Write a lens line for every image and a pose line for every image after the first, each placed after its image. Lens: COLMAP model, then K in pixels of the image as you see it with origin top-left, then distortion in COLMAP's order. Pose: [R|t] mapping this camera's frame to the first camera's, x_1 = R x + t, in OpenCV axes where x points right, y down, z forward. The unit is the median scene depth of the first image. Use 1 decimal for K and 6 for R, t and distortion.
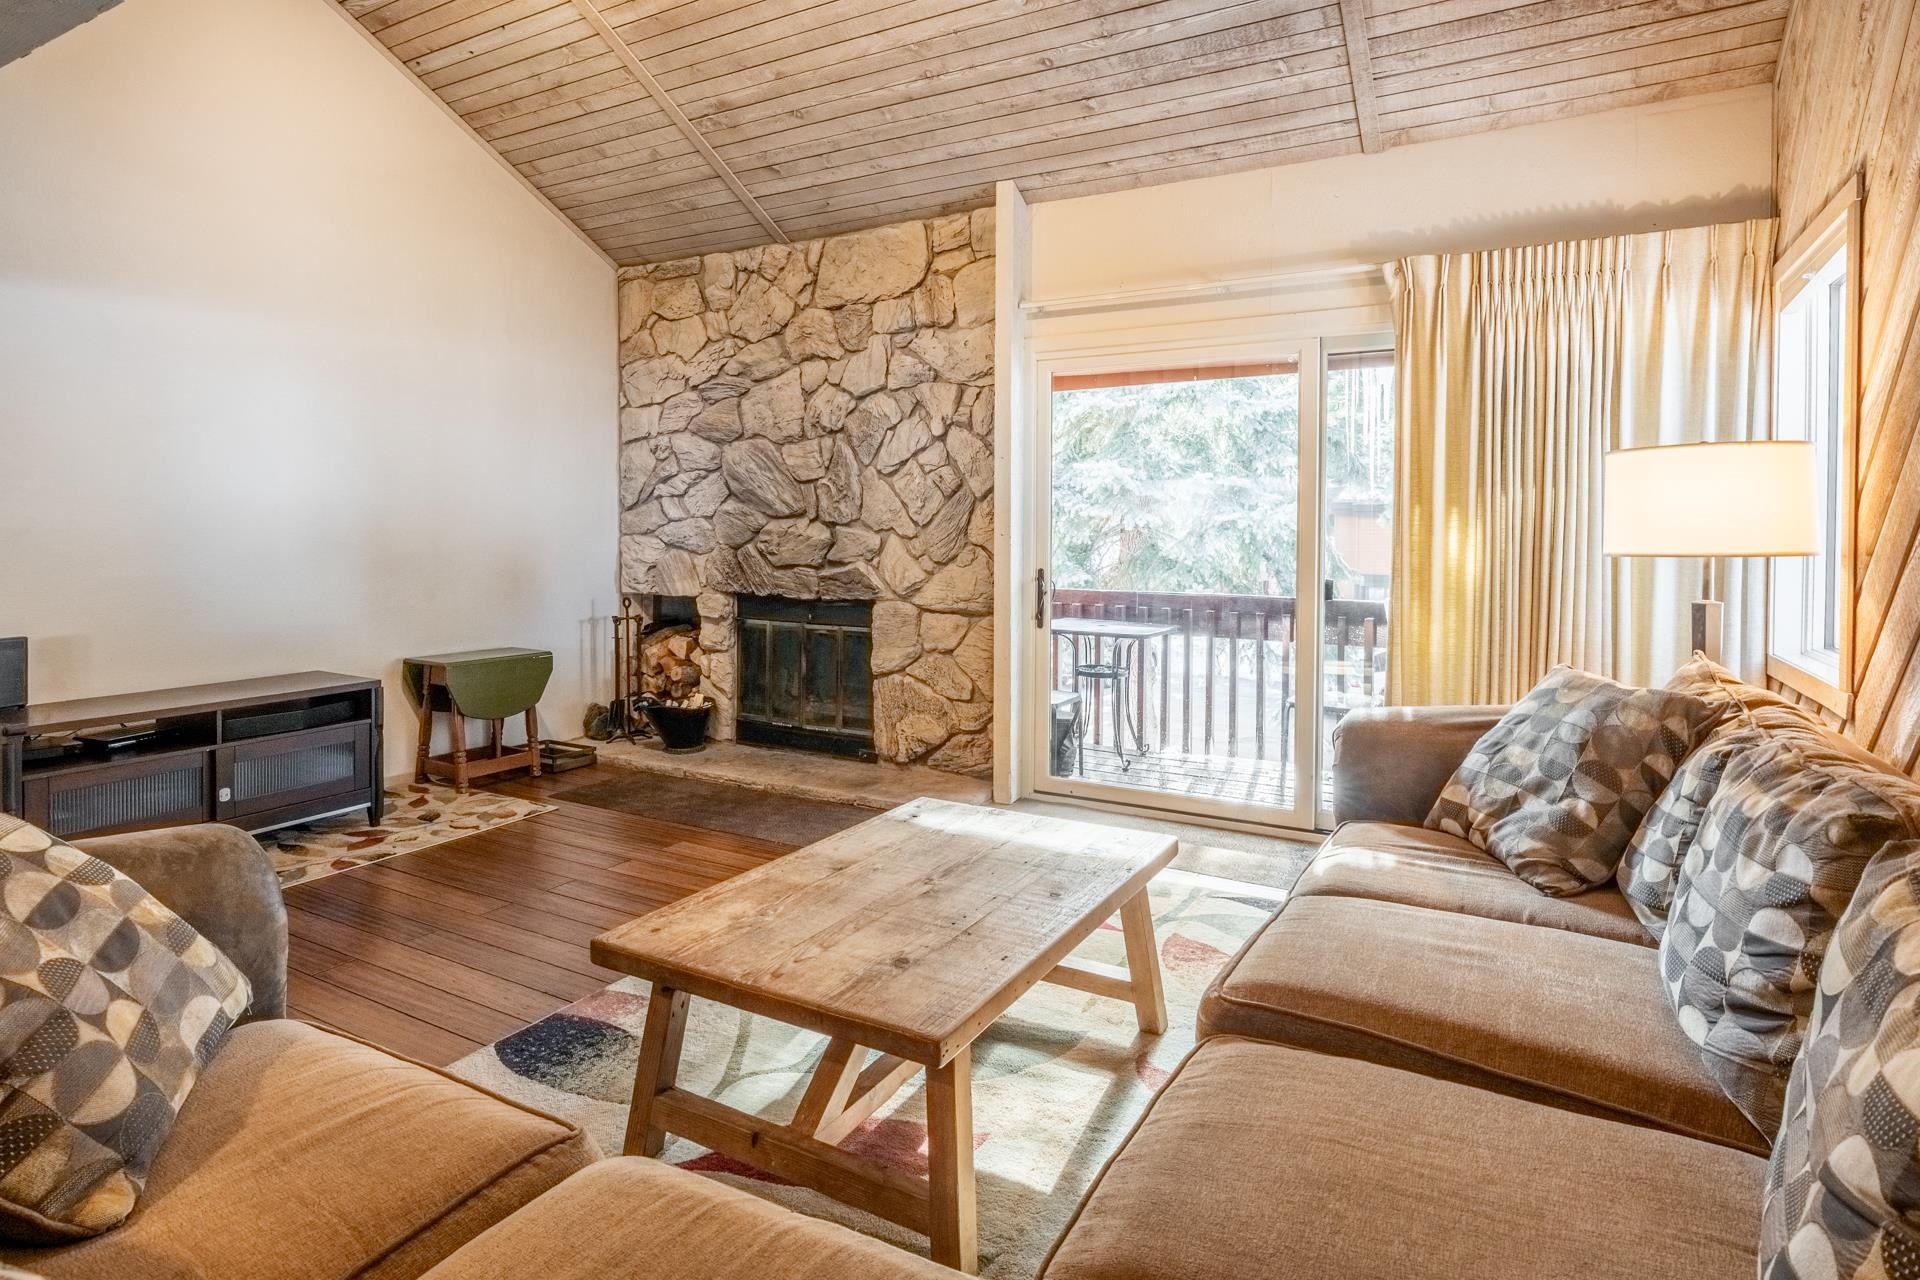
lens RADIAL K [[1019.0, 0, 935.1], [0, 1019.0, 540.5], [0, 0, 1]] dist [-0.005622, 0.001482]
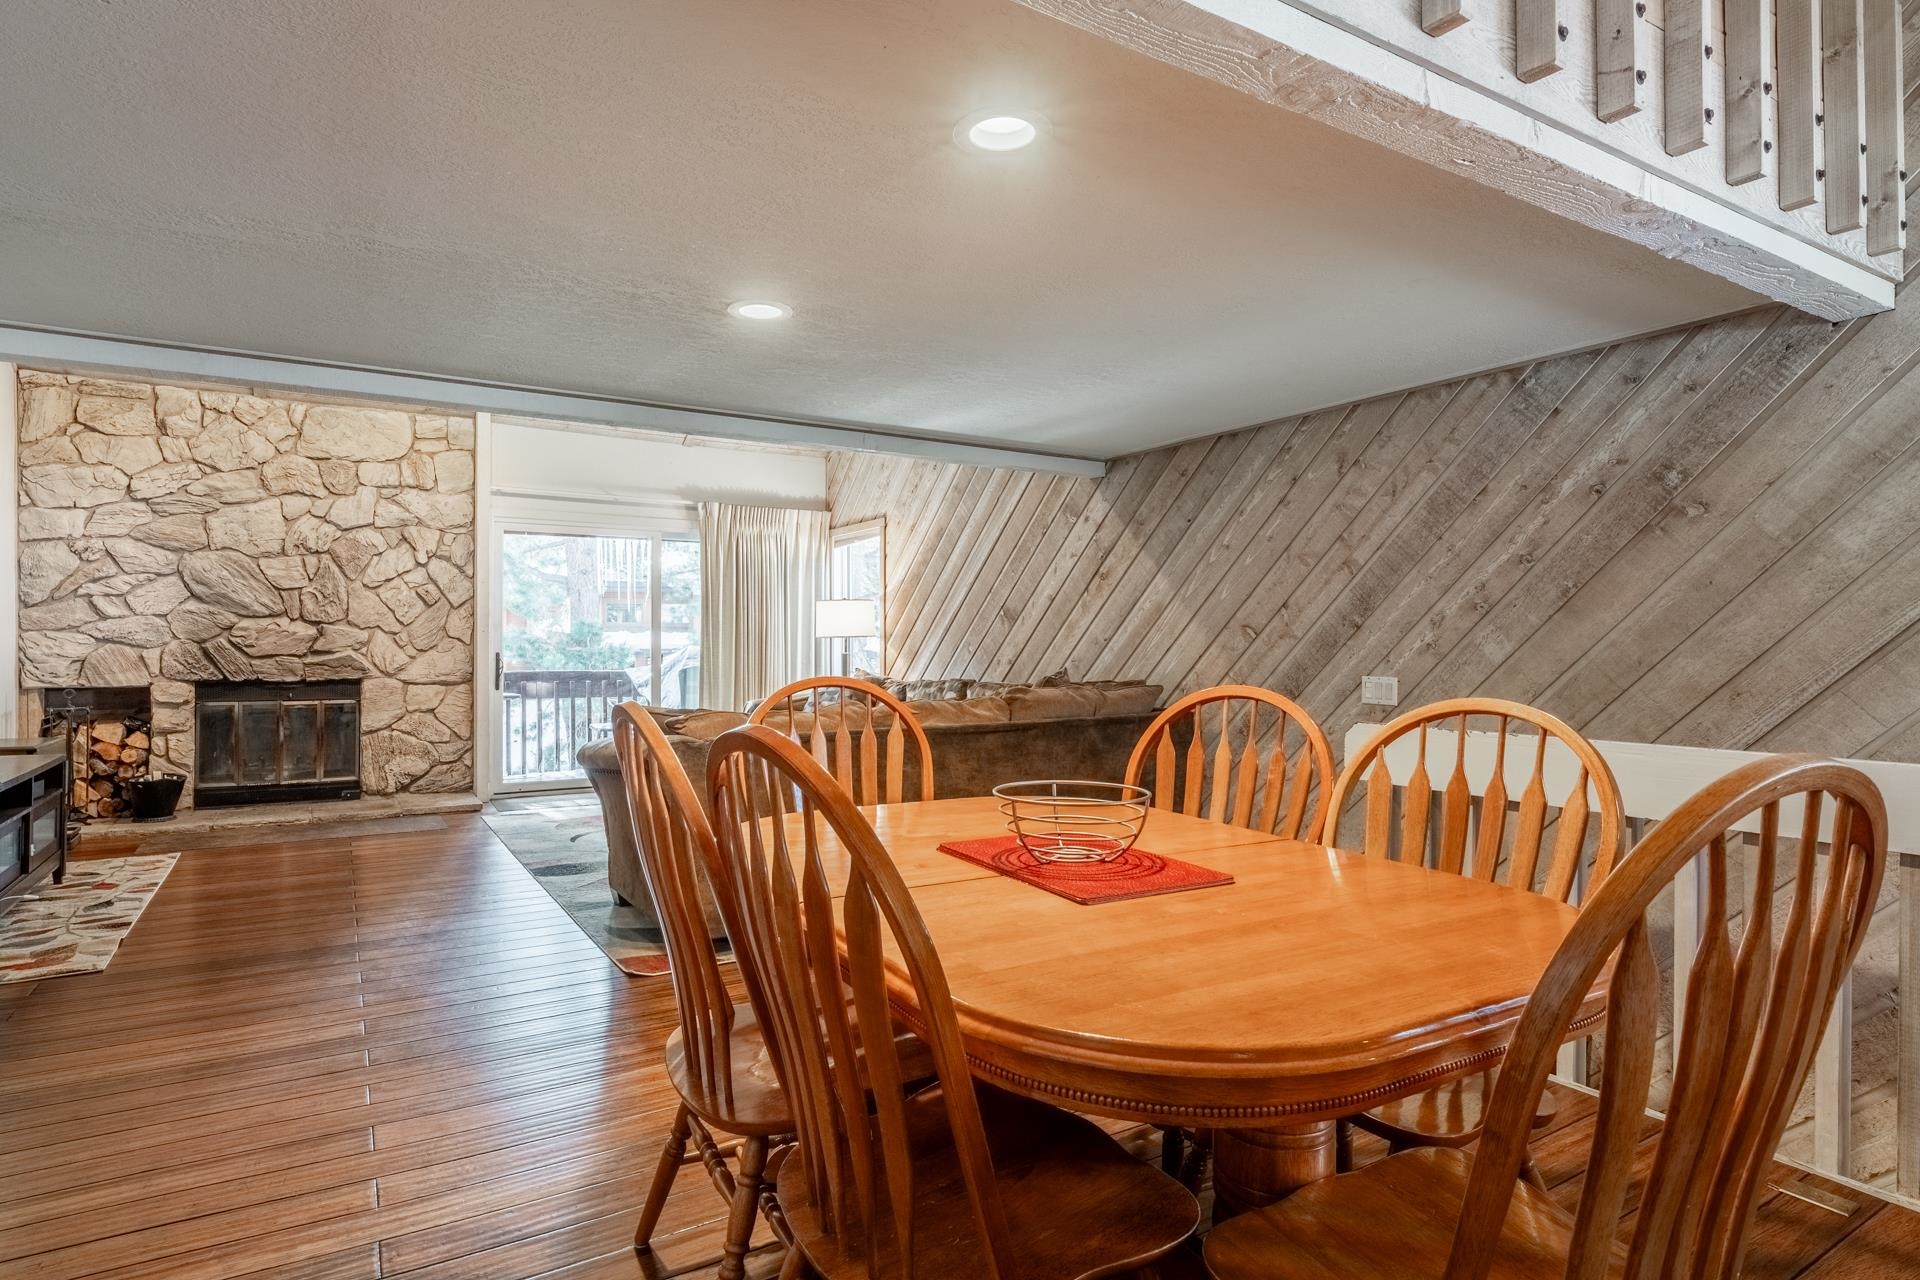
lens RADIAL K [[1019.0, 0, 937.5], [0, 1019.0, 623.8], [0, 0, 1]] dist [-0.005622, 0.001482]
pose [[0.494895, 0.011059, 0.868882, -0.887003], [0.007893, 0.999821, -0.017221, 0.014845], [-0.868917, 0.015380, 0.494719, -0.359604]]
